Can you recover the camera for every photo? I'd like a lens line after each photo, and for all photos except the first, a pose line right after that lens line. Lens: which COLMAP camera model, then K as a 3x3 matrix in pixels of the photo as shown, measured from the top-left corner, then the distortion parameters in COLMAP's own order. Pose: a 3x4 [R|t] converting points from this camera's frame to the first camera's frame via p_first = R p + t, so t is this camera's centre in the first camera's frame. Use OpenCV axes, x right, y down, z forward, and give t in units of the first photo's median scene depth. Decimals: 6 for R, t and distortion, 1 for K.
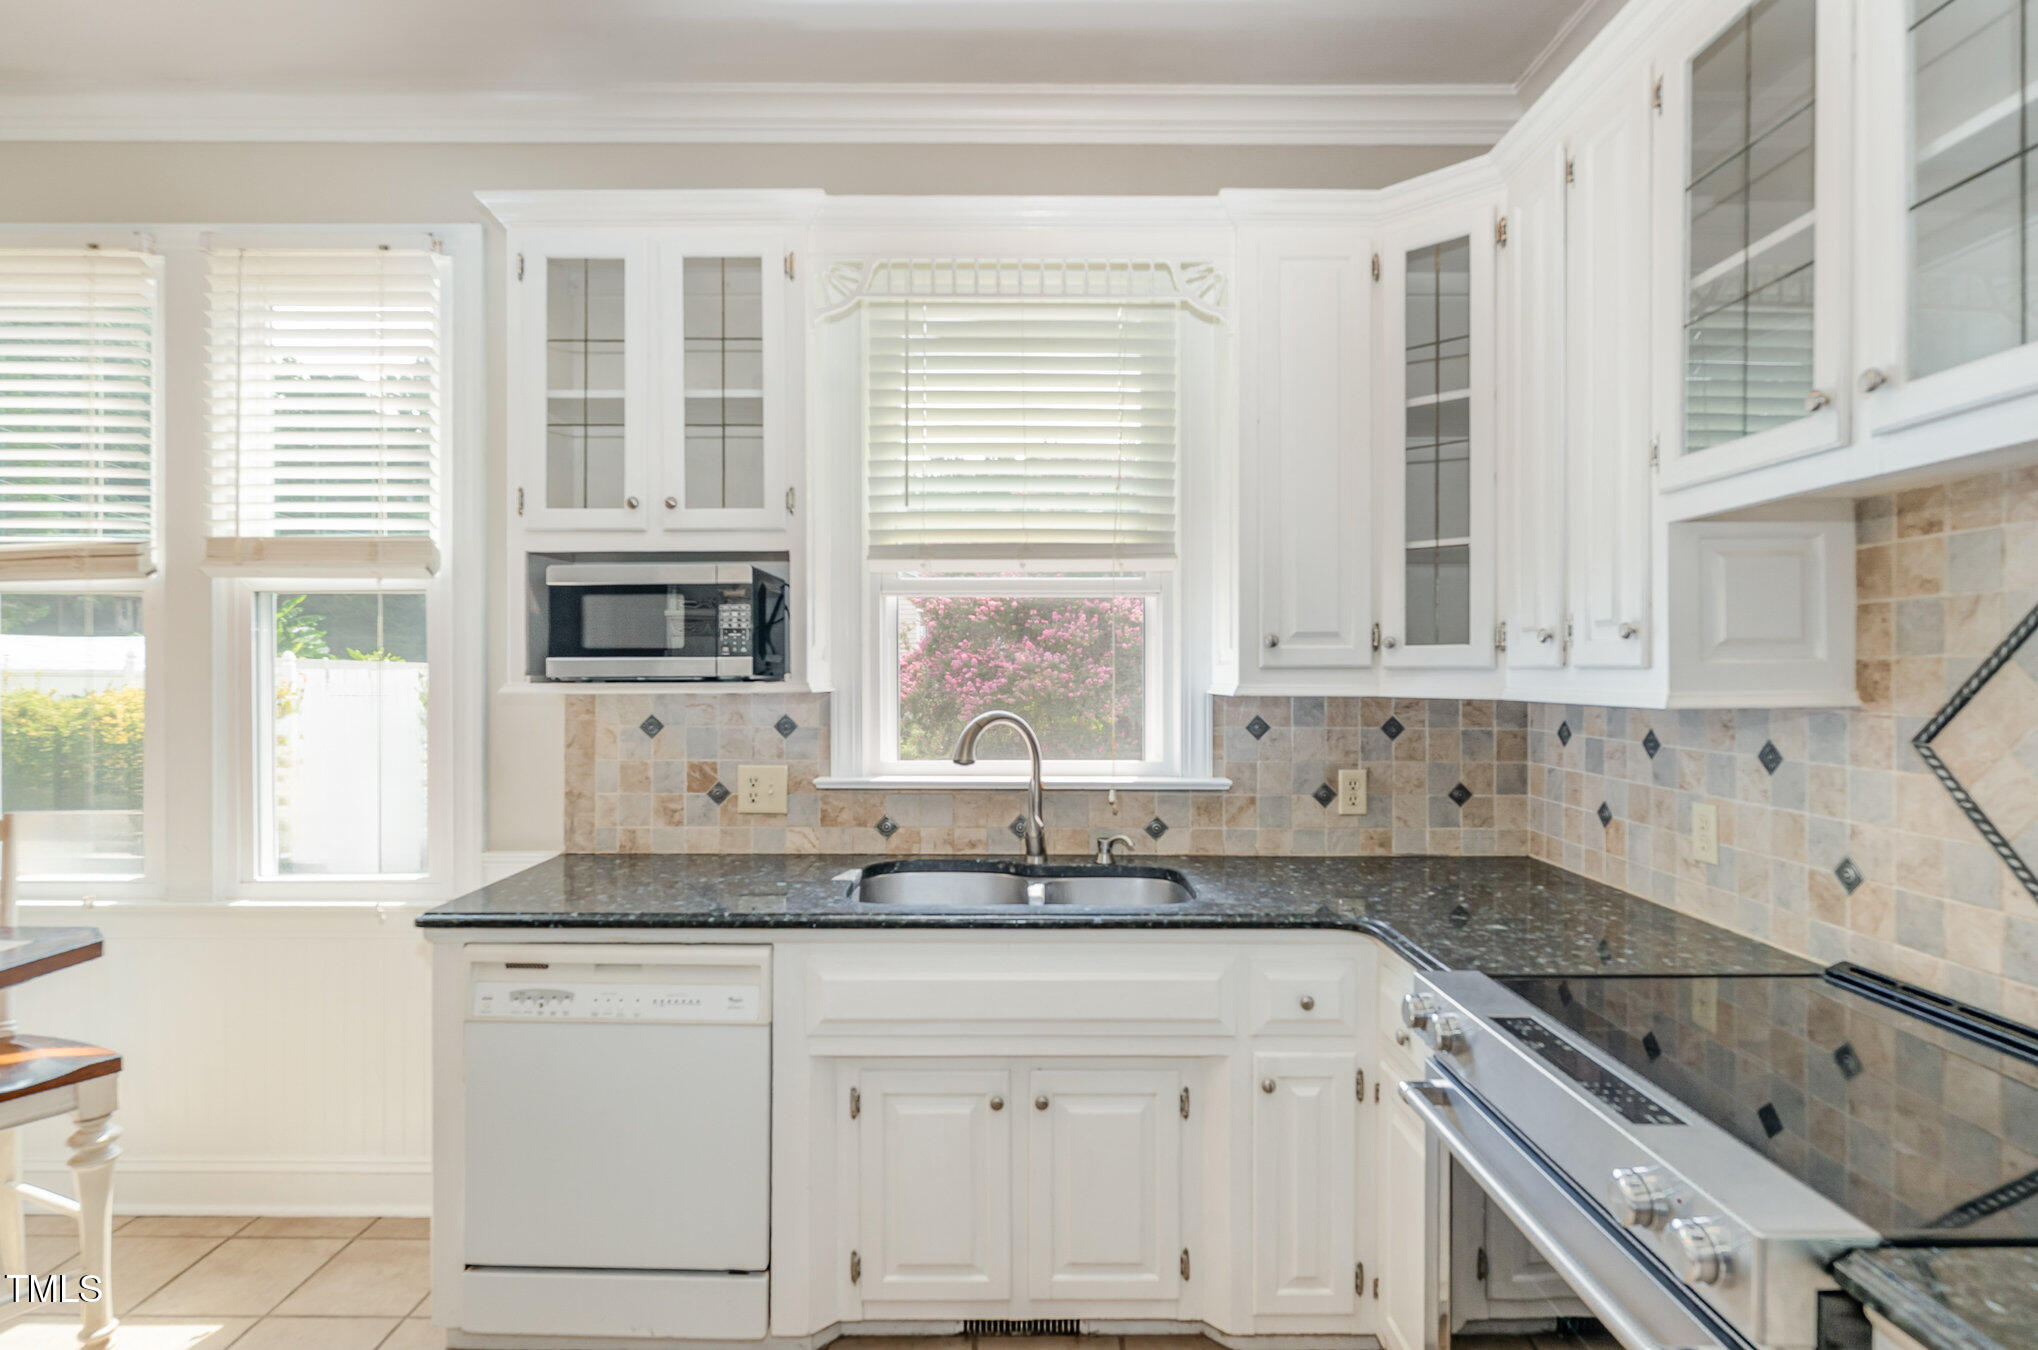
lens RADIAL K [[1045.7, 0, 1019.0], [0, 1045.7, 675.0], [0, 0, 1]] dist [-0.004794, 0.000131]
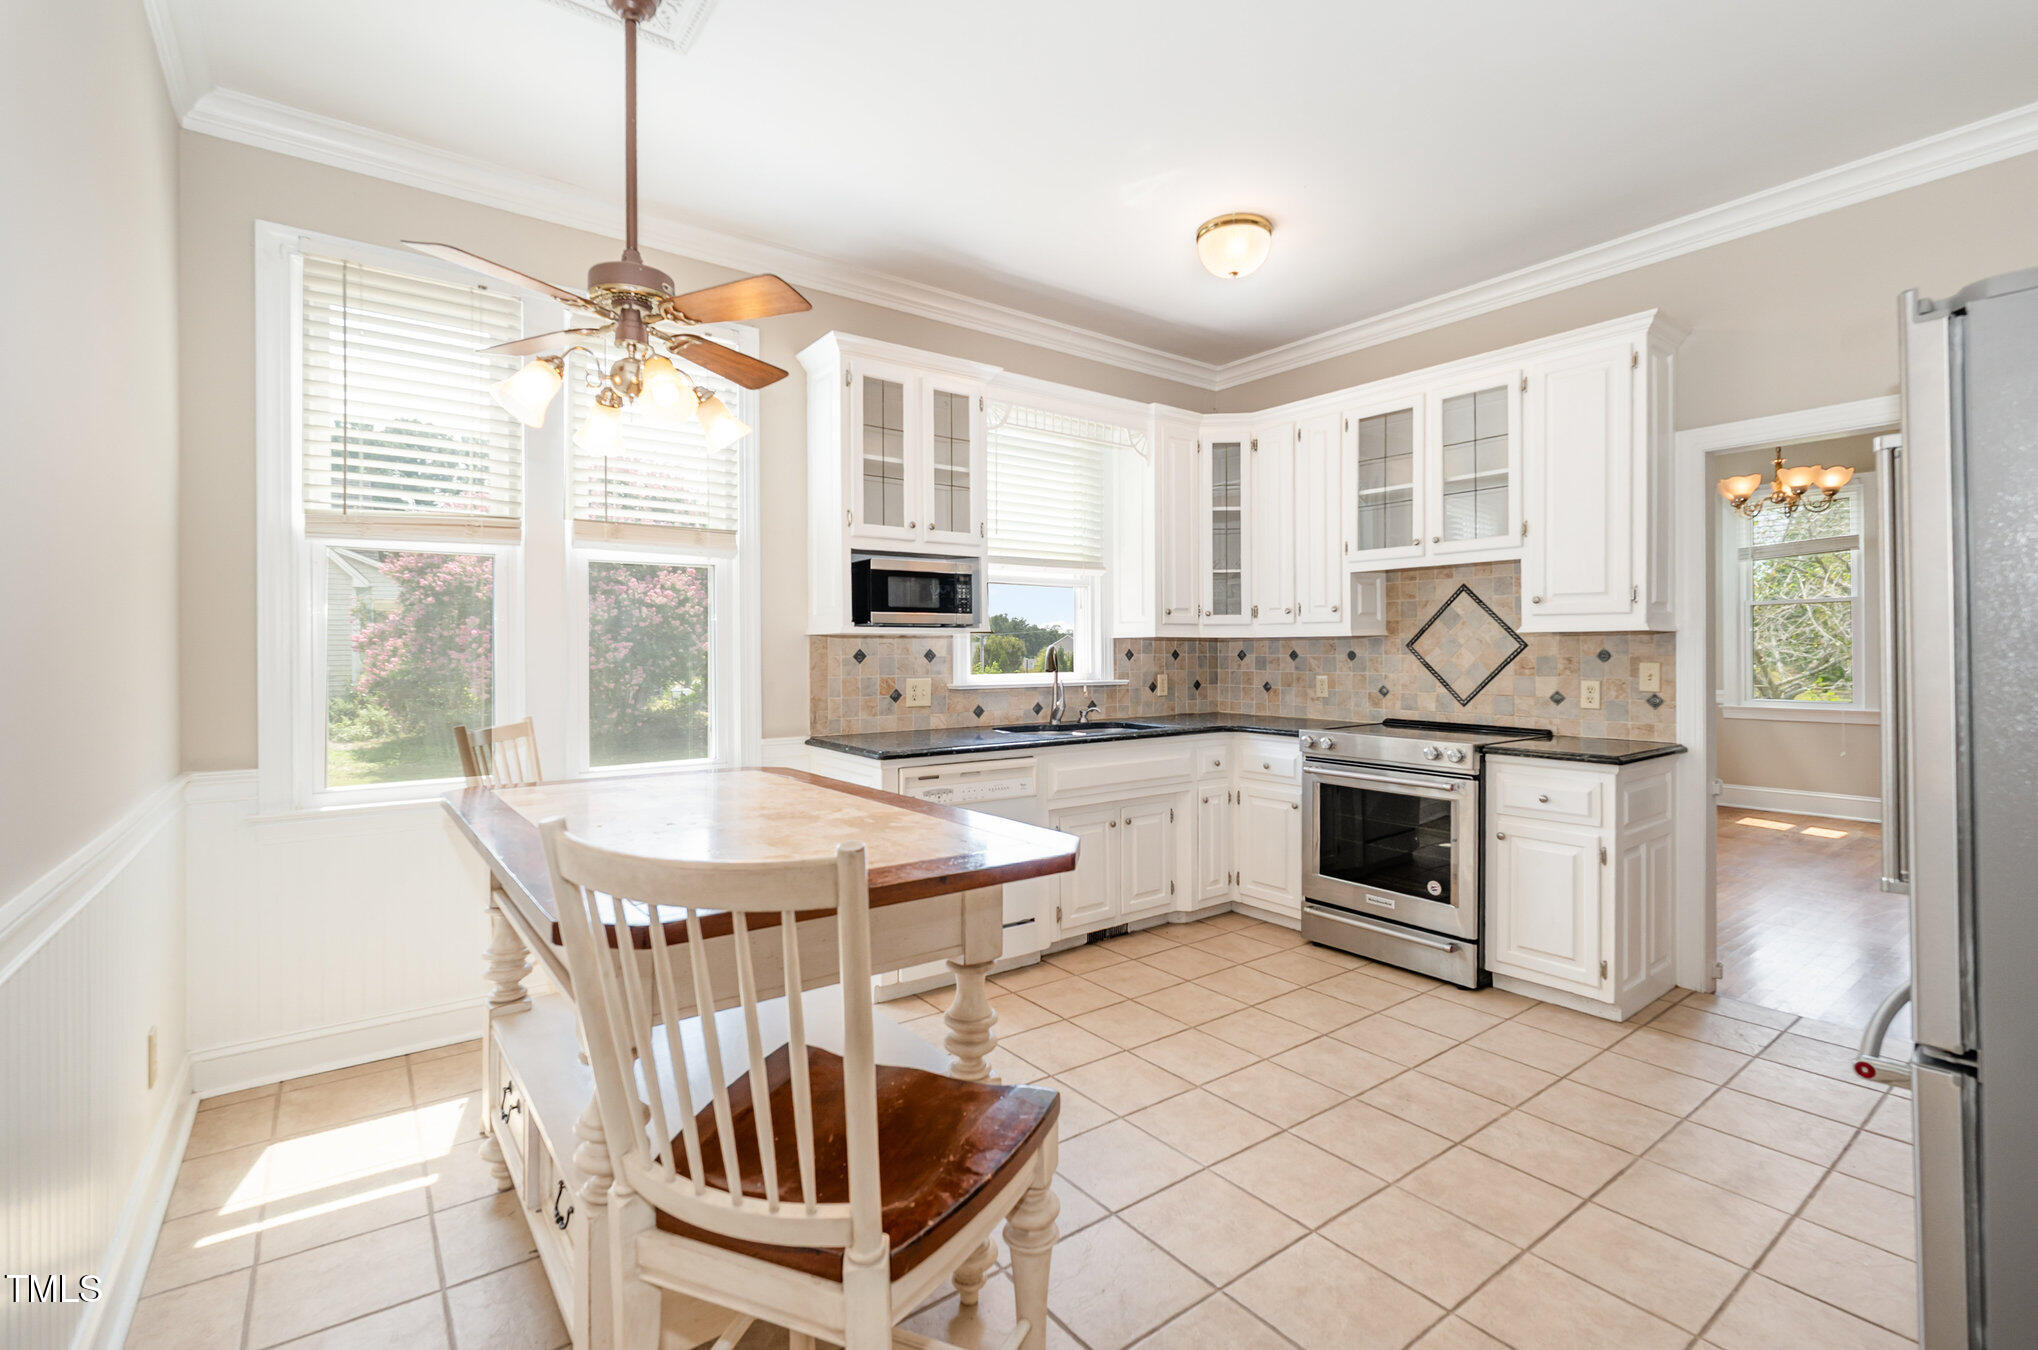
lens RADIAL K [[926.9, 0, 1017.1], [0, 926.9, 656.7], [0, 0, 1]] dist [-0.001701, -0.000233]
pose [[0.796843, -0.006185, 0.604155, -1.165006], [0.006737, 0.999976, 0.001352, 0.055984], [-0.604149, 0.002993, 0.796865, -0.347642]]
